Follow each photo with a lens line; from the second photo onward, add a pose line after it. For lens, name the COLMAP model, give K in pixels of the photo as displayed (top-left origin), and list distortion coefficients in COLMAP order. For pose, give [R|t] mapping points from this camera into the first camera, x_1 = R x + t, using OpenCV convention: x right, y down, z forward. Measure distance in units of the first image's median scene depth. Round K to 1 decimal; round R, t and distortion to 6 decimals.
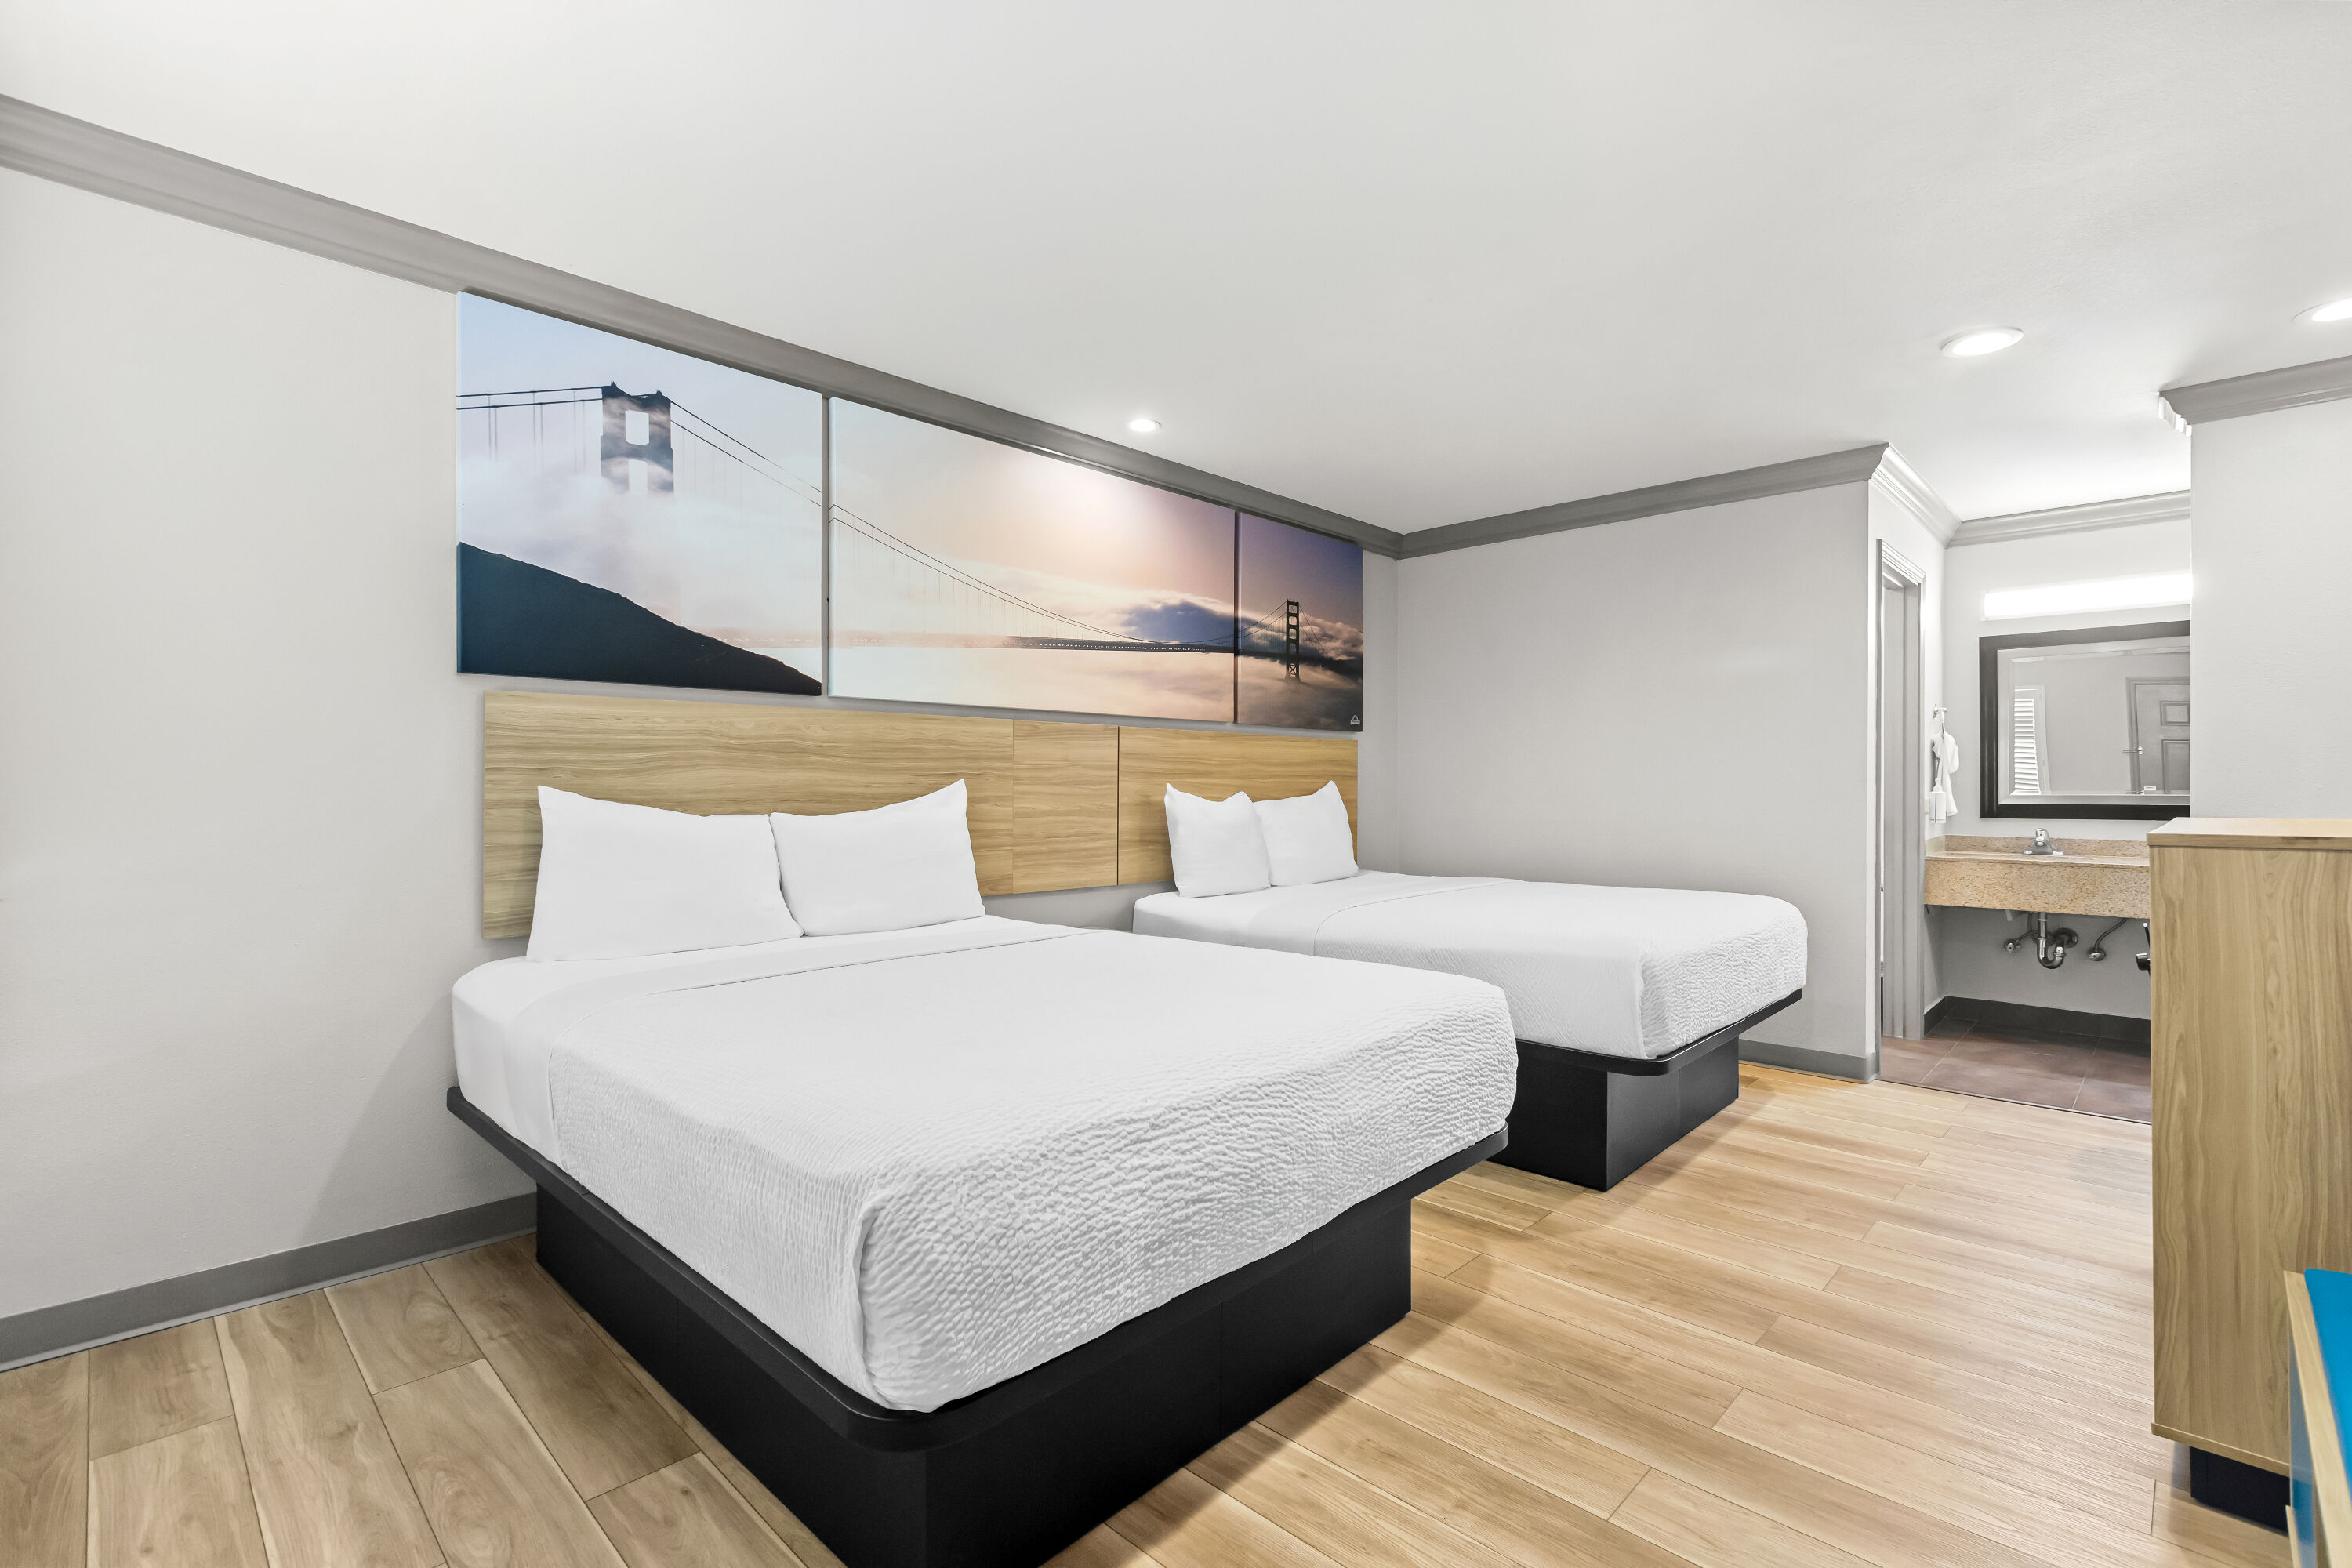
lens RADIAL K [[1048.8, 0, 1187.8], [0, 1048.8, 797.4], [0, 0, 1]] dist [0.003376, -0.001401]
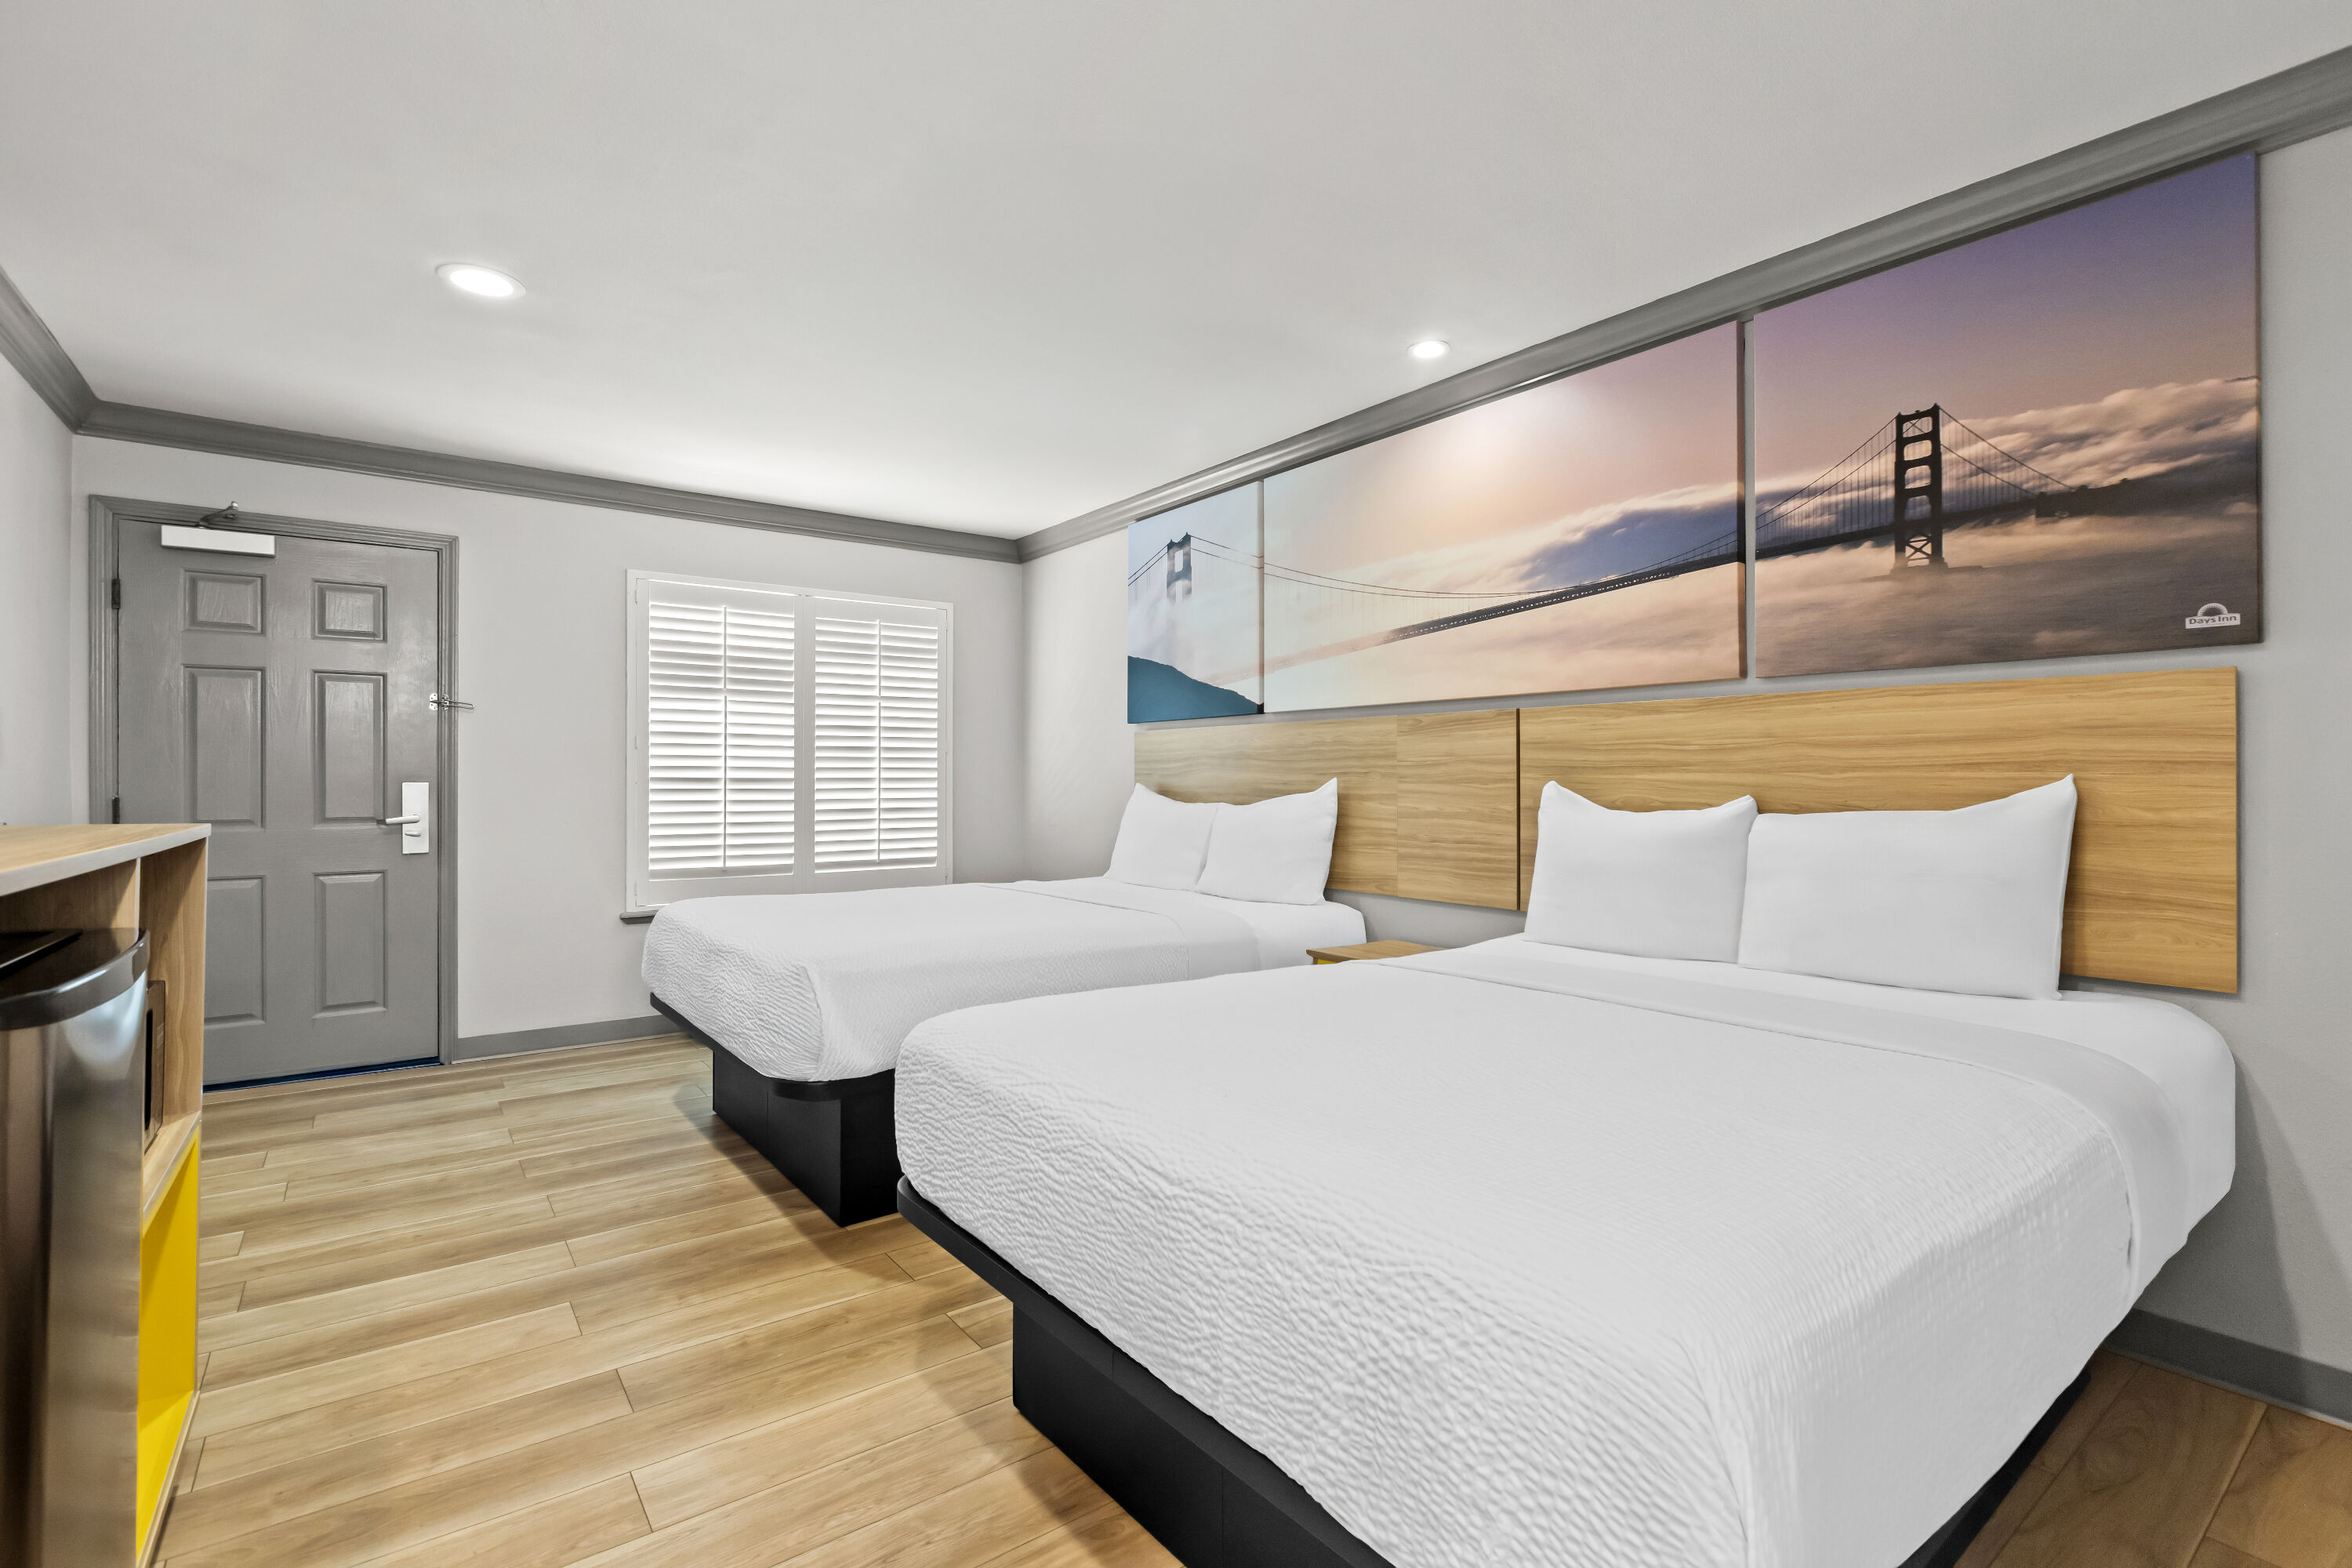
lens RADIAL K [[1063.4, 0, 1199.5], [0, 1063.4, 777.2], [0, 0, 1]] dist [0.001766, 0.000302]
pose [[-0.136757, -0.005298, -0.990590, 0.887560], [-0.015524, 0.999874, -0.003205, -0.012137], [0.990483, 0.014940, -0.136822, 1.025501]]
